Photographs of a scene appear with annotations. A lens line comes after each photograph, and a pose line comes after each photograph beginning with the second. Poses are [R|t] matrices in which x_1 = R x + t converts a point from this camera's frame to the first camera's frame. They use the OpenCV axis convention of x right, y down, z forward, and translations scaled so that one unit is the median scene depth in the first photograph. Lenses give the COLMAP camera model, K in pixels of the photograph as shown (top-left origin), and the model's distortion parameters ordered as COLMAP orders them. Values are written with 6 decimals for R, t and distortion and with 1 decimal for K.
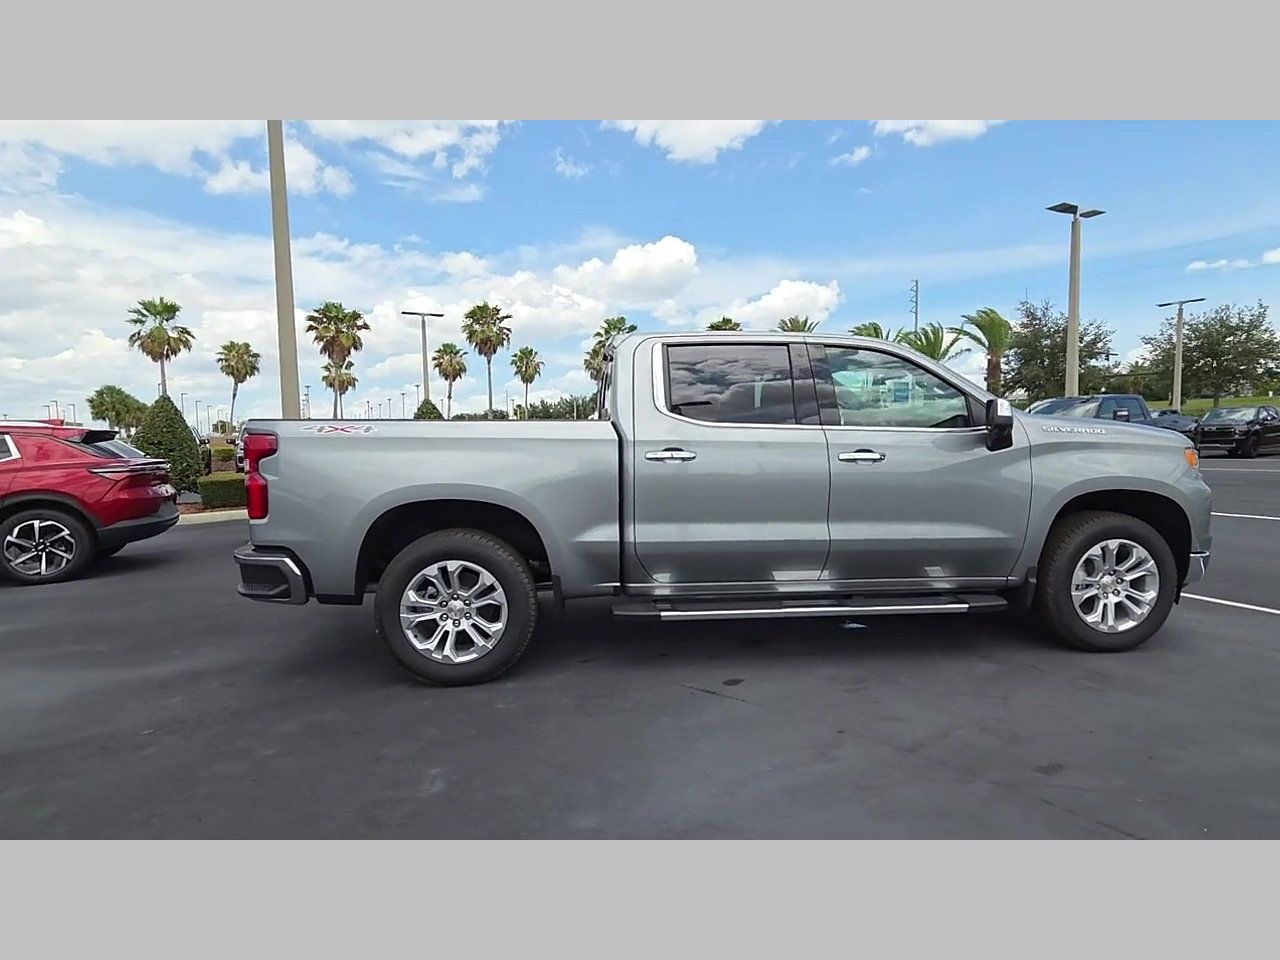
lens RADIAL K [[658.4, 0, 641.5], [0, 658.4, 481.7], [0, 0, 1]] dist [0.005637, -0.002238]
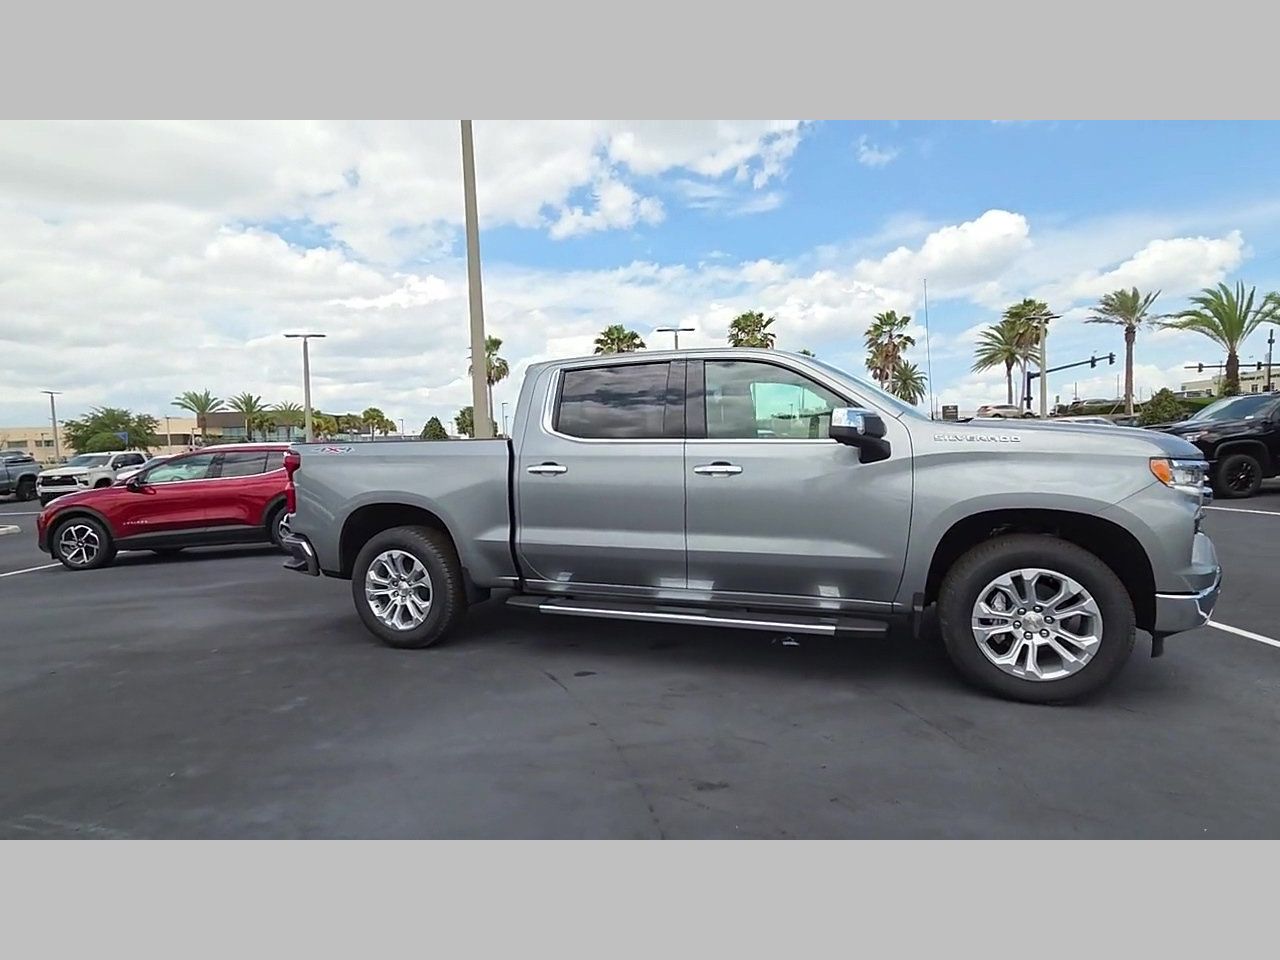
lens RADIAL K [[658.4, 0, 640.6], [0, 658.4, 487.3], [0, 0, 1]] dist [0.005637, -0.002238]
pose [[0.903468, 0.012118, -0.428484, 0.632779], [-0.011222, 0.999926, 0.004617, -0.013636], [0.428509, 0.000637, 0.903537, 0.034691]]
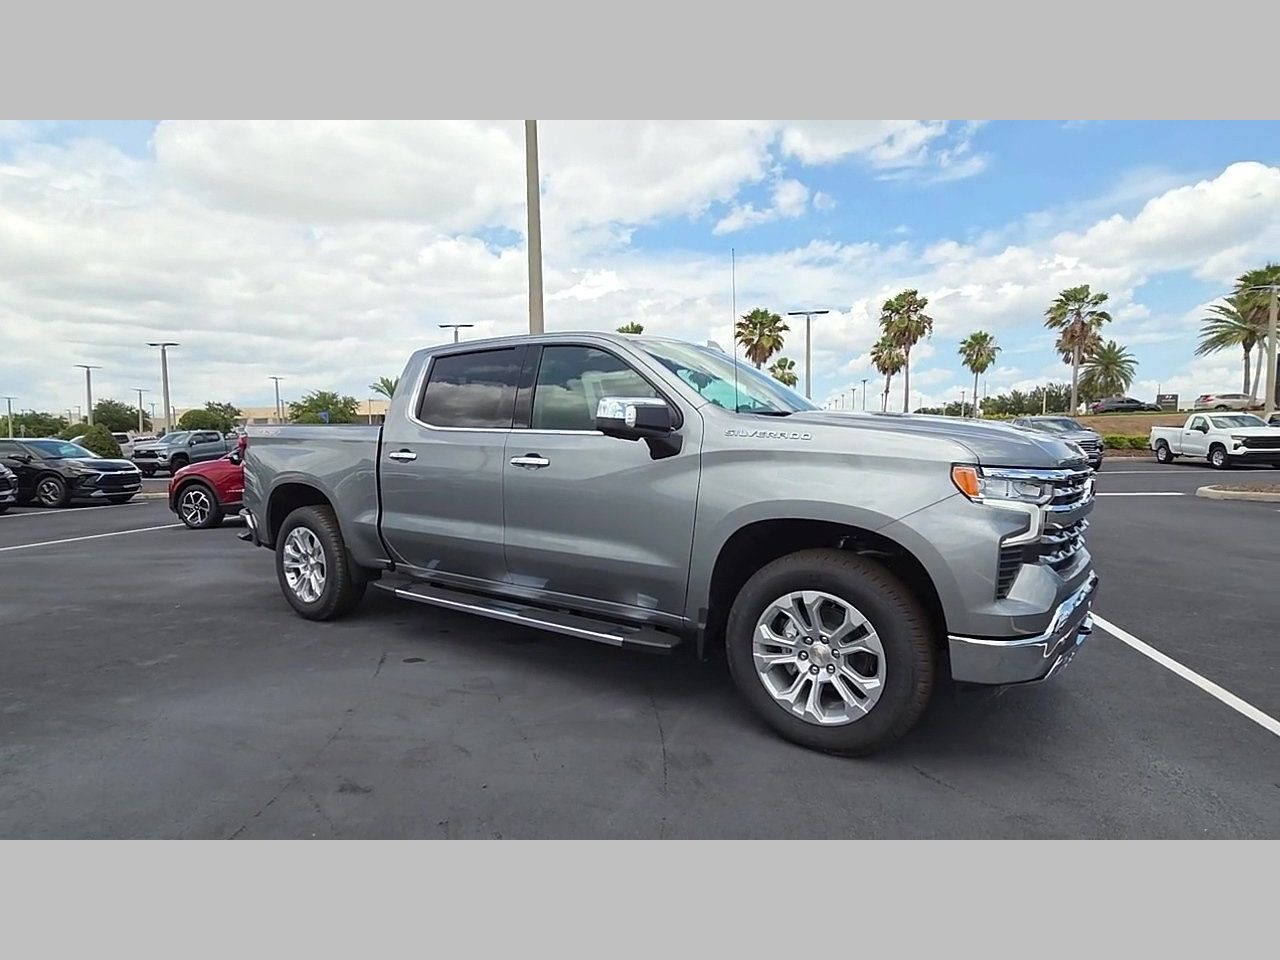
lens RADIAL K [[658.4, 0, 644.8], [0, 658.4, 492.3], [0, 0, 1]] dist [0.005637, -0.002238]
pose [[0.772561, 0.060644, -0.632038, 1.025994], [-0.045949, 0.998158, 0.039607, -0.037005], [0.633276, -0.001557, 0.773925, 0.350577]]
